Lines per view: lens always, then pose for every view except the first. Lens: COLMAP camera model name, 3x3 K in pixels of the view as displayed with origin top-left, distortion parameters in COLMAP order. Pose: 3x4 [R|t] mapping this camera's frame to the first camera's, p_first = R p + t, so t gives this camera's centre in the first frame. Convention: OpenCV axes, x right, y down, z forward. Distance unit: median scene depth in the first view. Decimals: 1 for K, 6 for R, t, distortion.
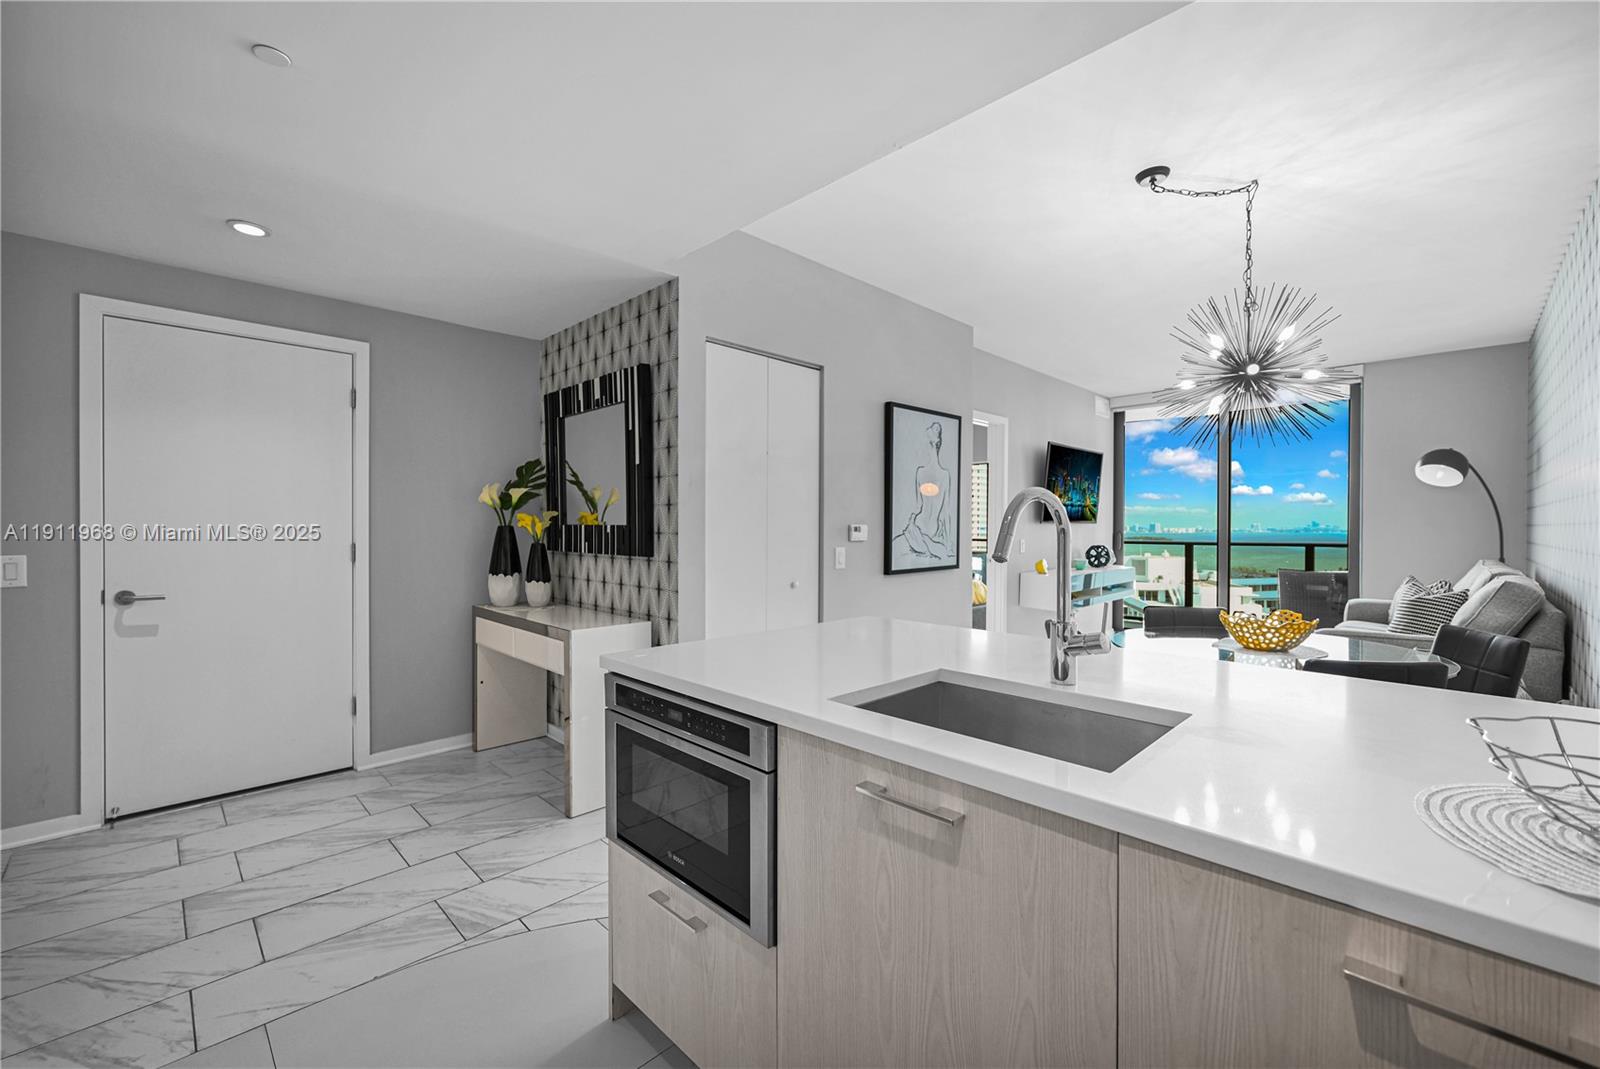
lens RADIAL K [[654.6, 0, 800.6], [0, 654.6, 530.4], [0, 0, 1]] dist [-0.001335, 0.000229]
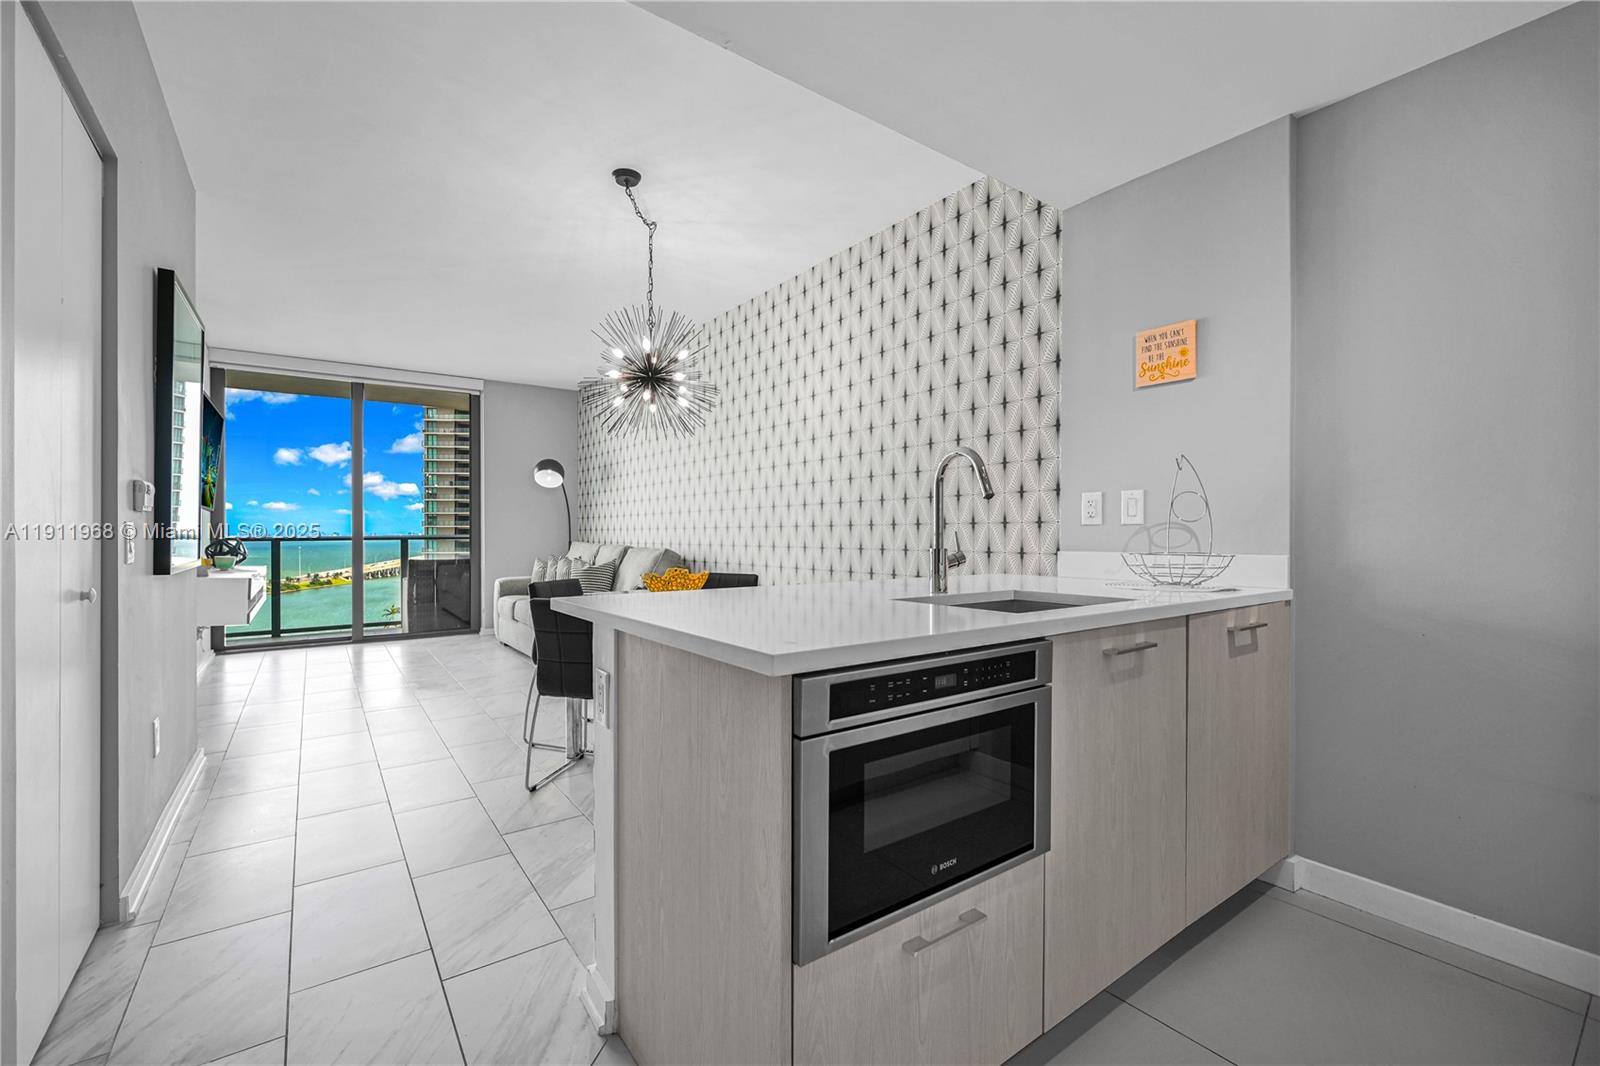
lens RADIAL K [[672.7, 0, 800.1], [0, 672.7, 535.4], [0, 0, 1]] dist [-0.002714, -0.000295]
pose [[0.154476, -0.004110, 0.987988, -0.465571], [0.008395, 0.999961, 0.002847, 0.048329], [-0.987961, 0.007855, 0.154504, 0.482401]]
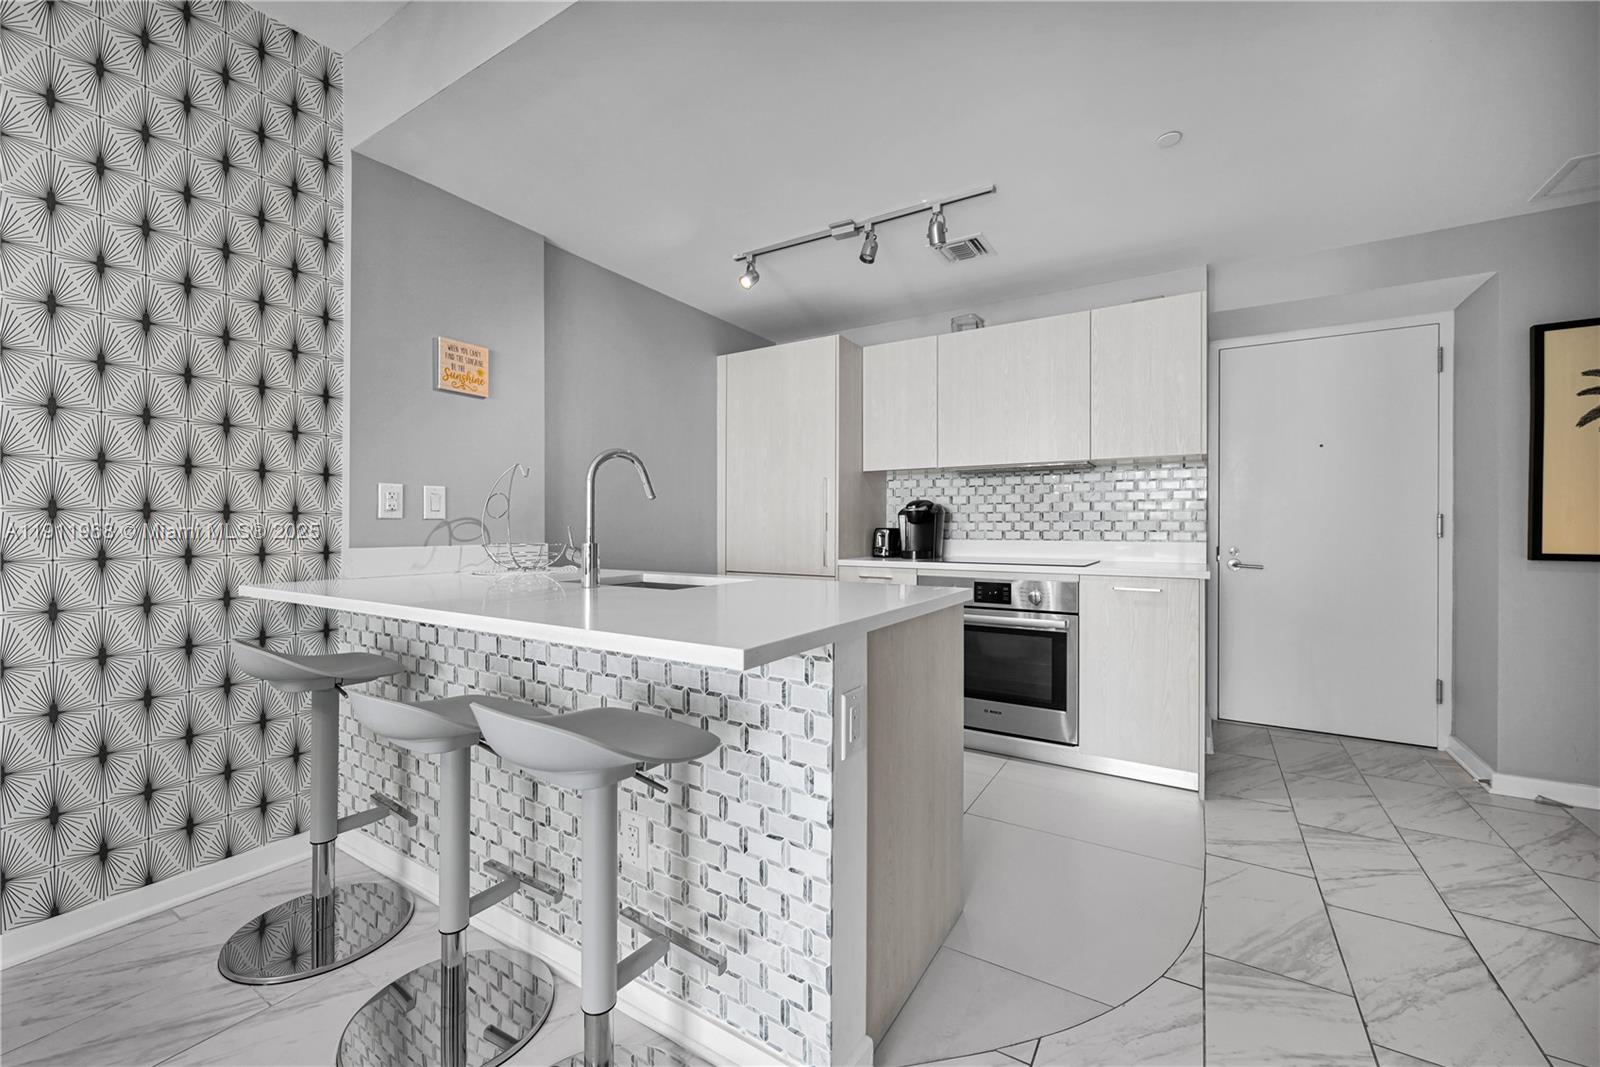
lens RADIAL K [[640.0, 0, 801.5], [0, 640.0, 530.3], [0, 0, 1]] dist [-0.001342, -0.000461]
pose [[-0.974568, -0.002320, -0.224080, 0.122765], [-0.004903, 0.999928, 0.010974, 0.043929], [0.224038, 0.011794, -0.974509, 1.085709]]
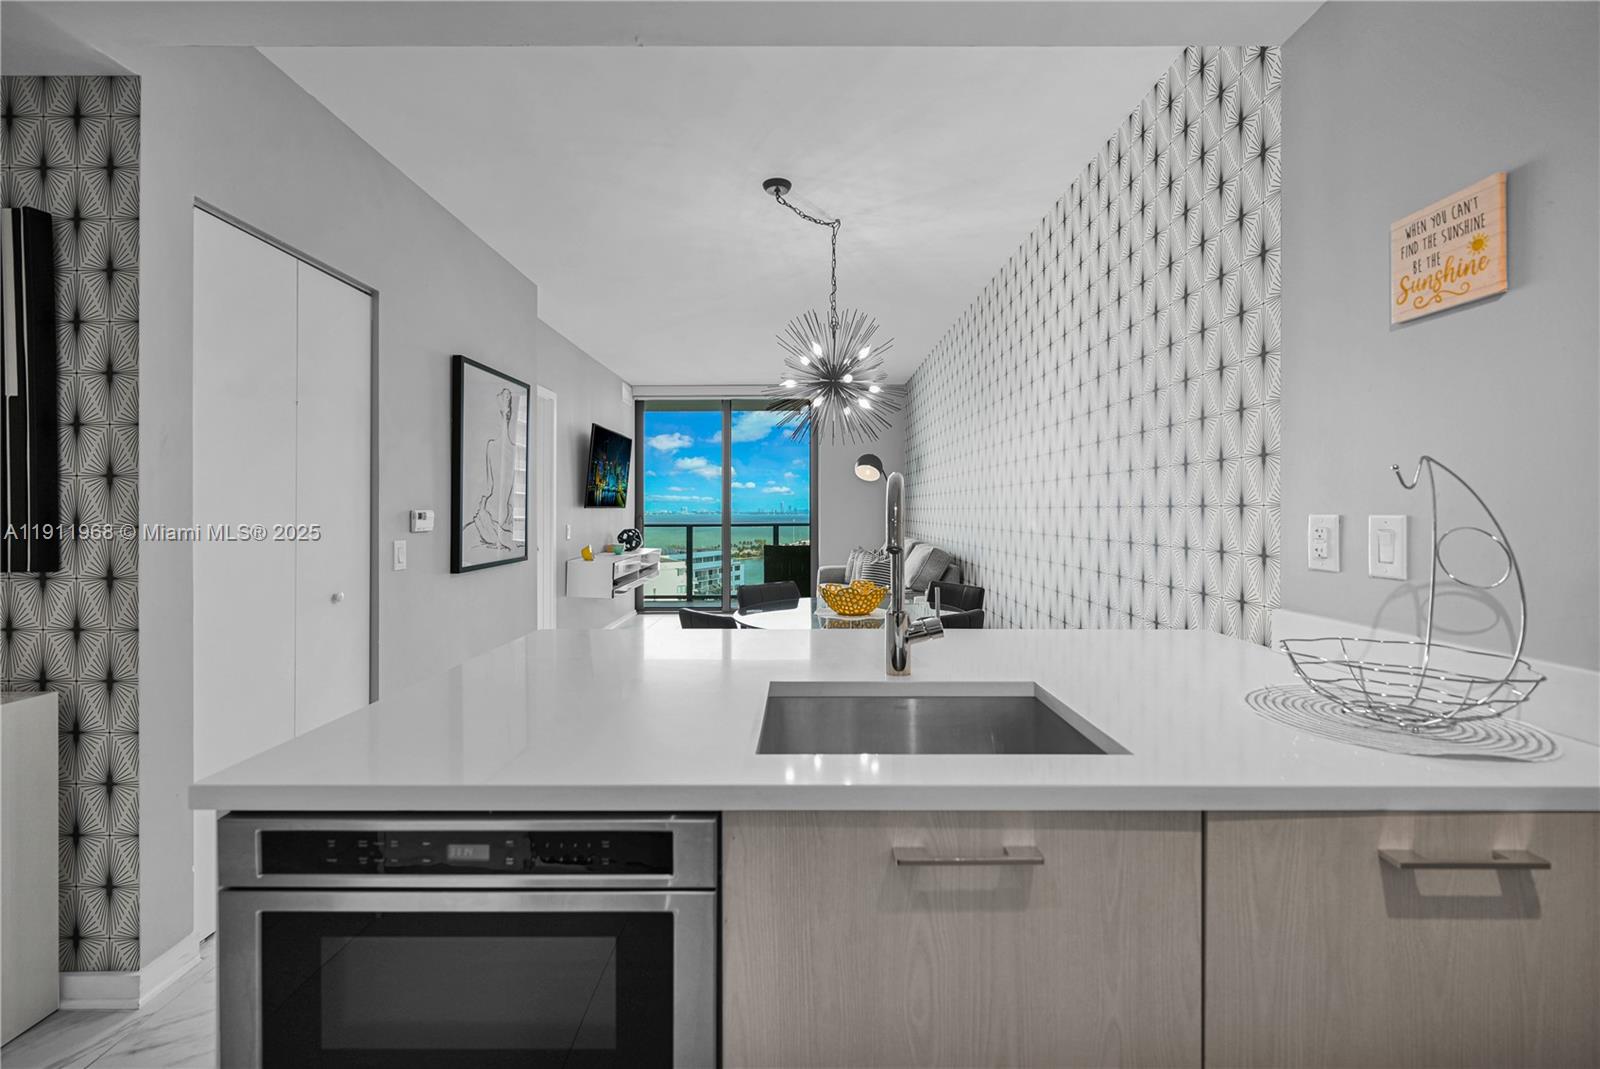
lens RADIAL K [[661.7, 0, 804.1], [0, 661.7, 508.7], [0, 0, 1]] dist [-0.000671, 0.000040]
pose [[0.705246, -0.001293, 0.708961, -0.180364], [0.006806, 0.999965, -0.004947, -0.004340], [-0.708930, 0.008314, 0.705230, 0.180129]]
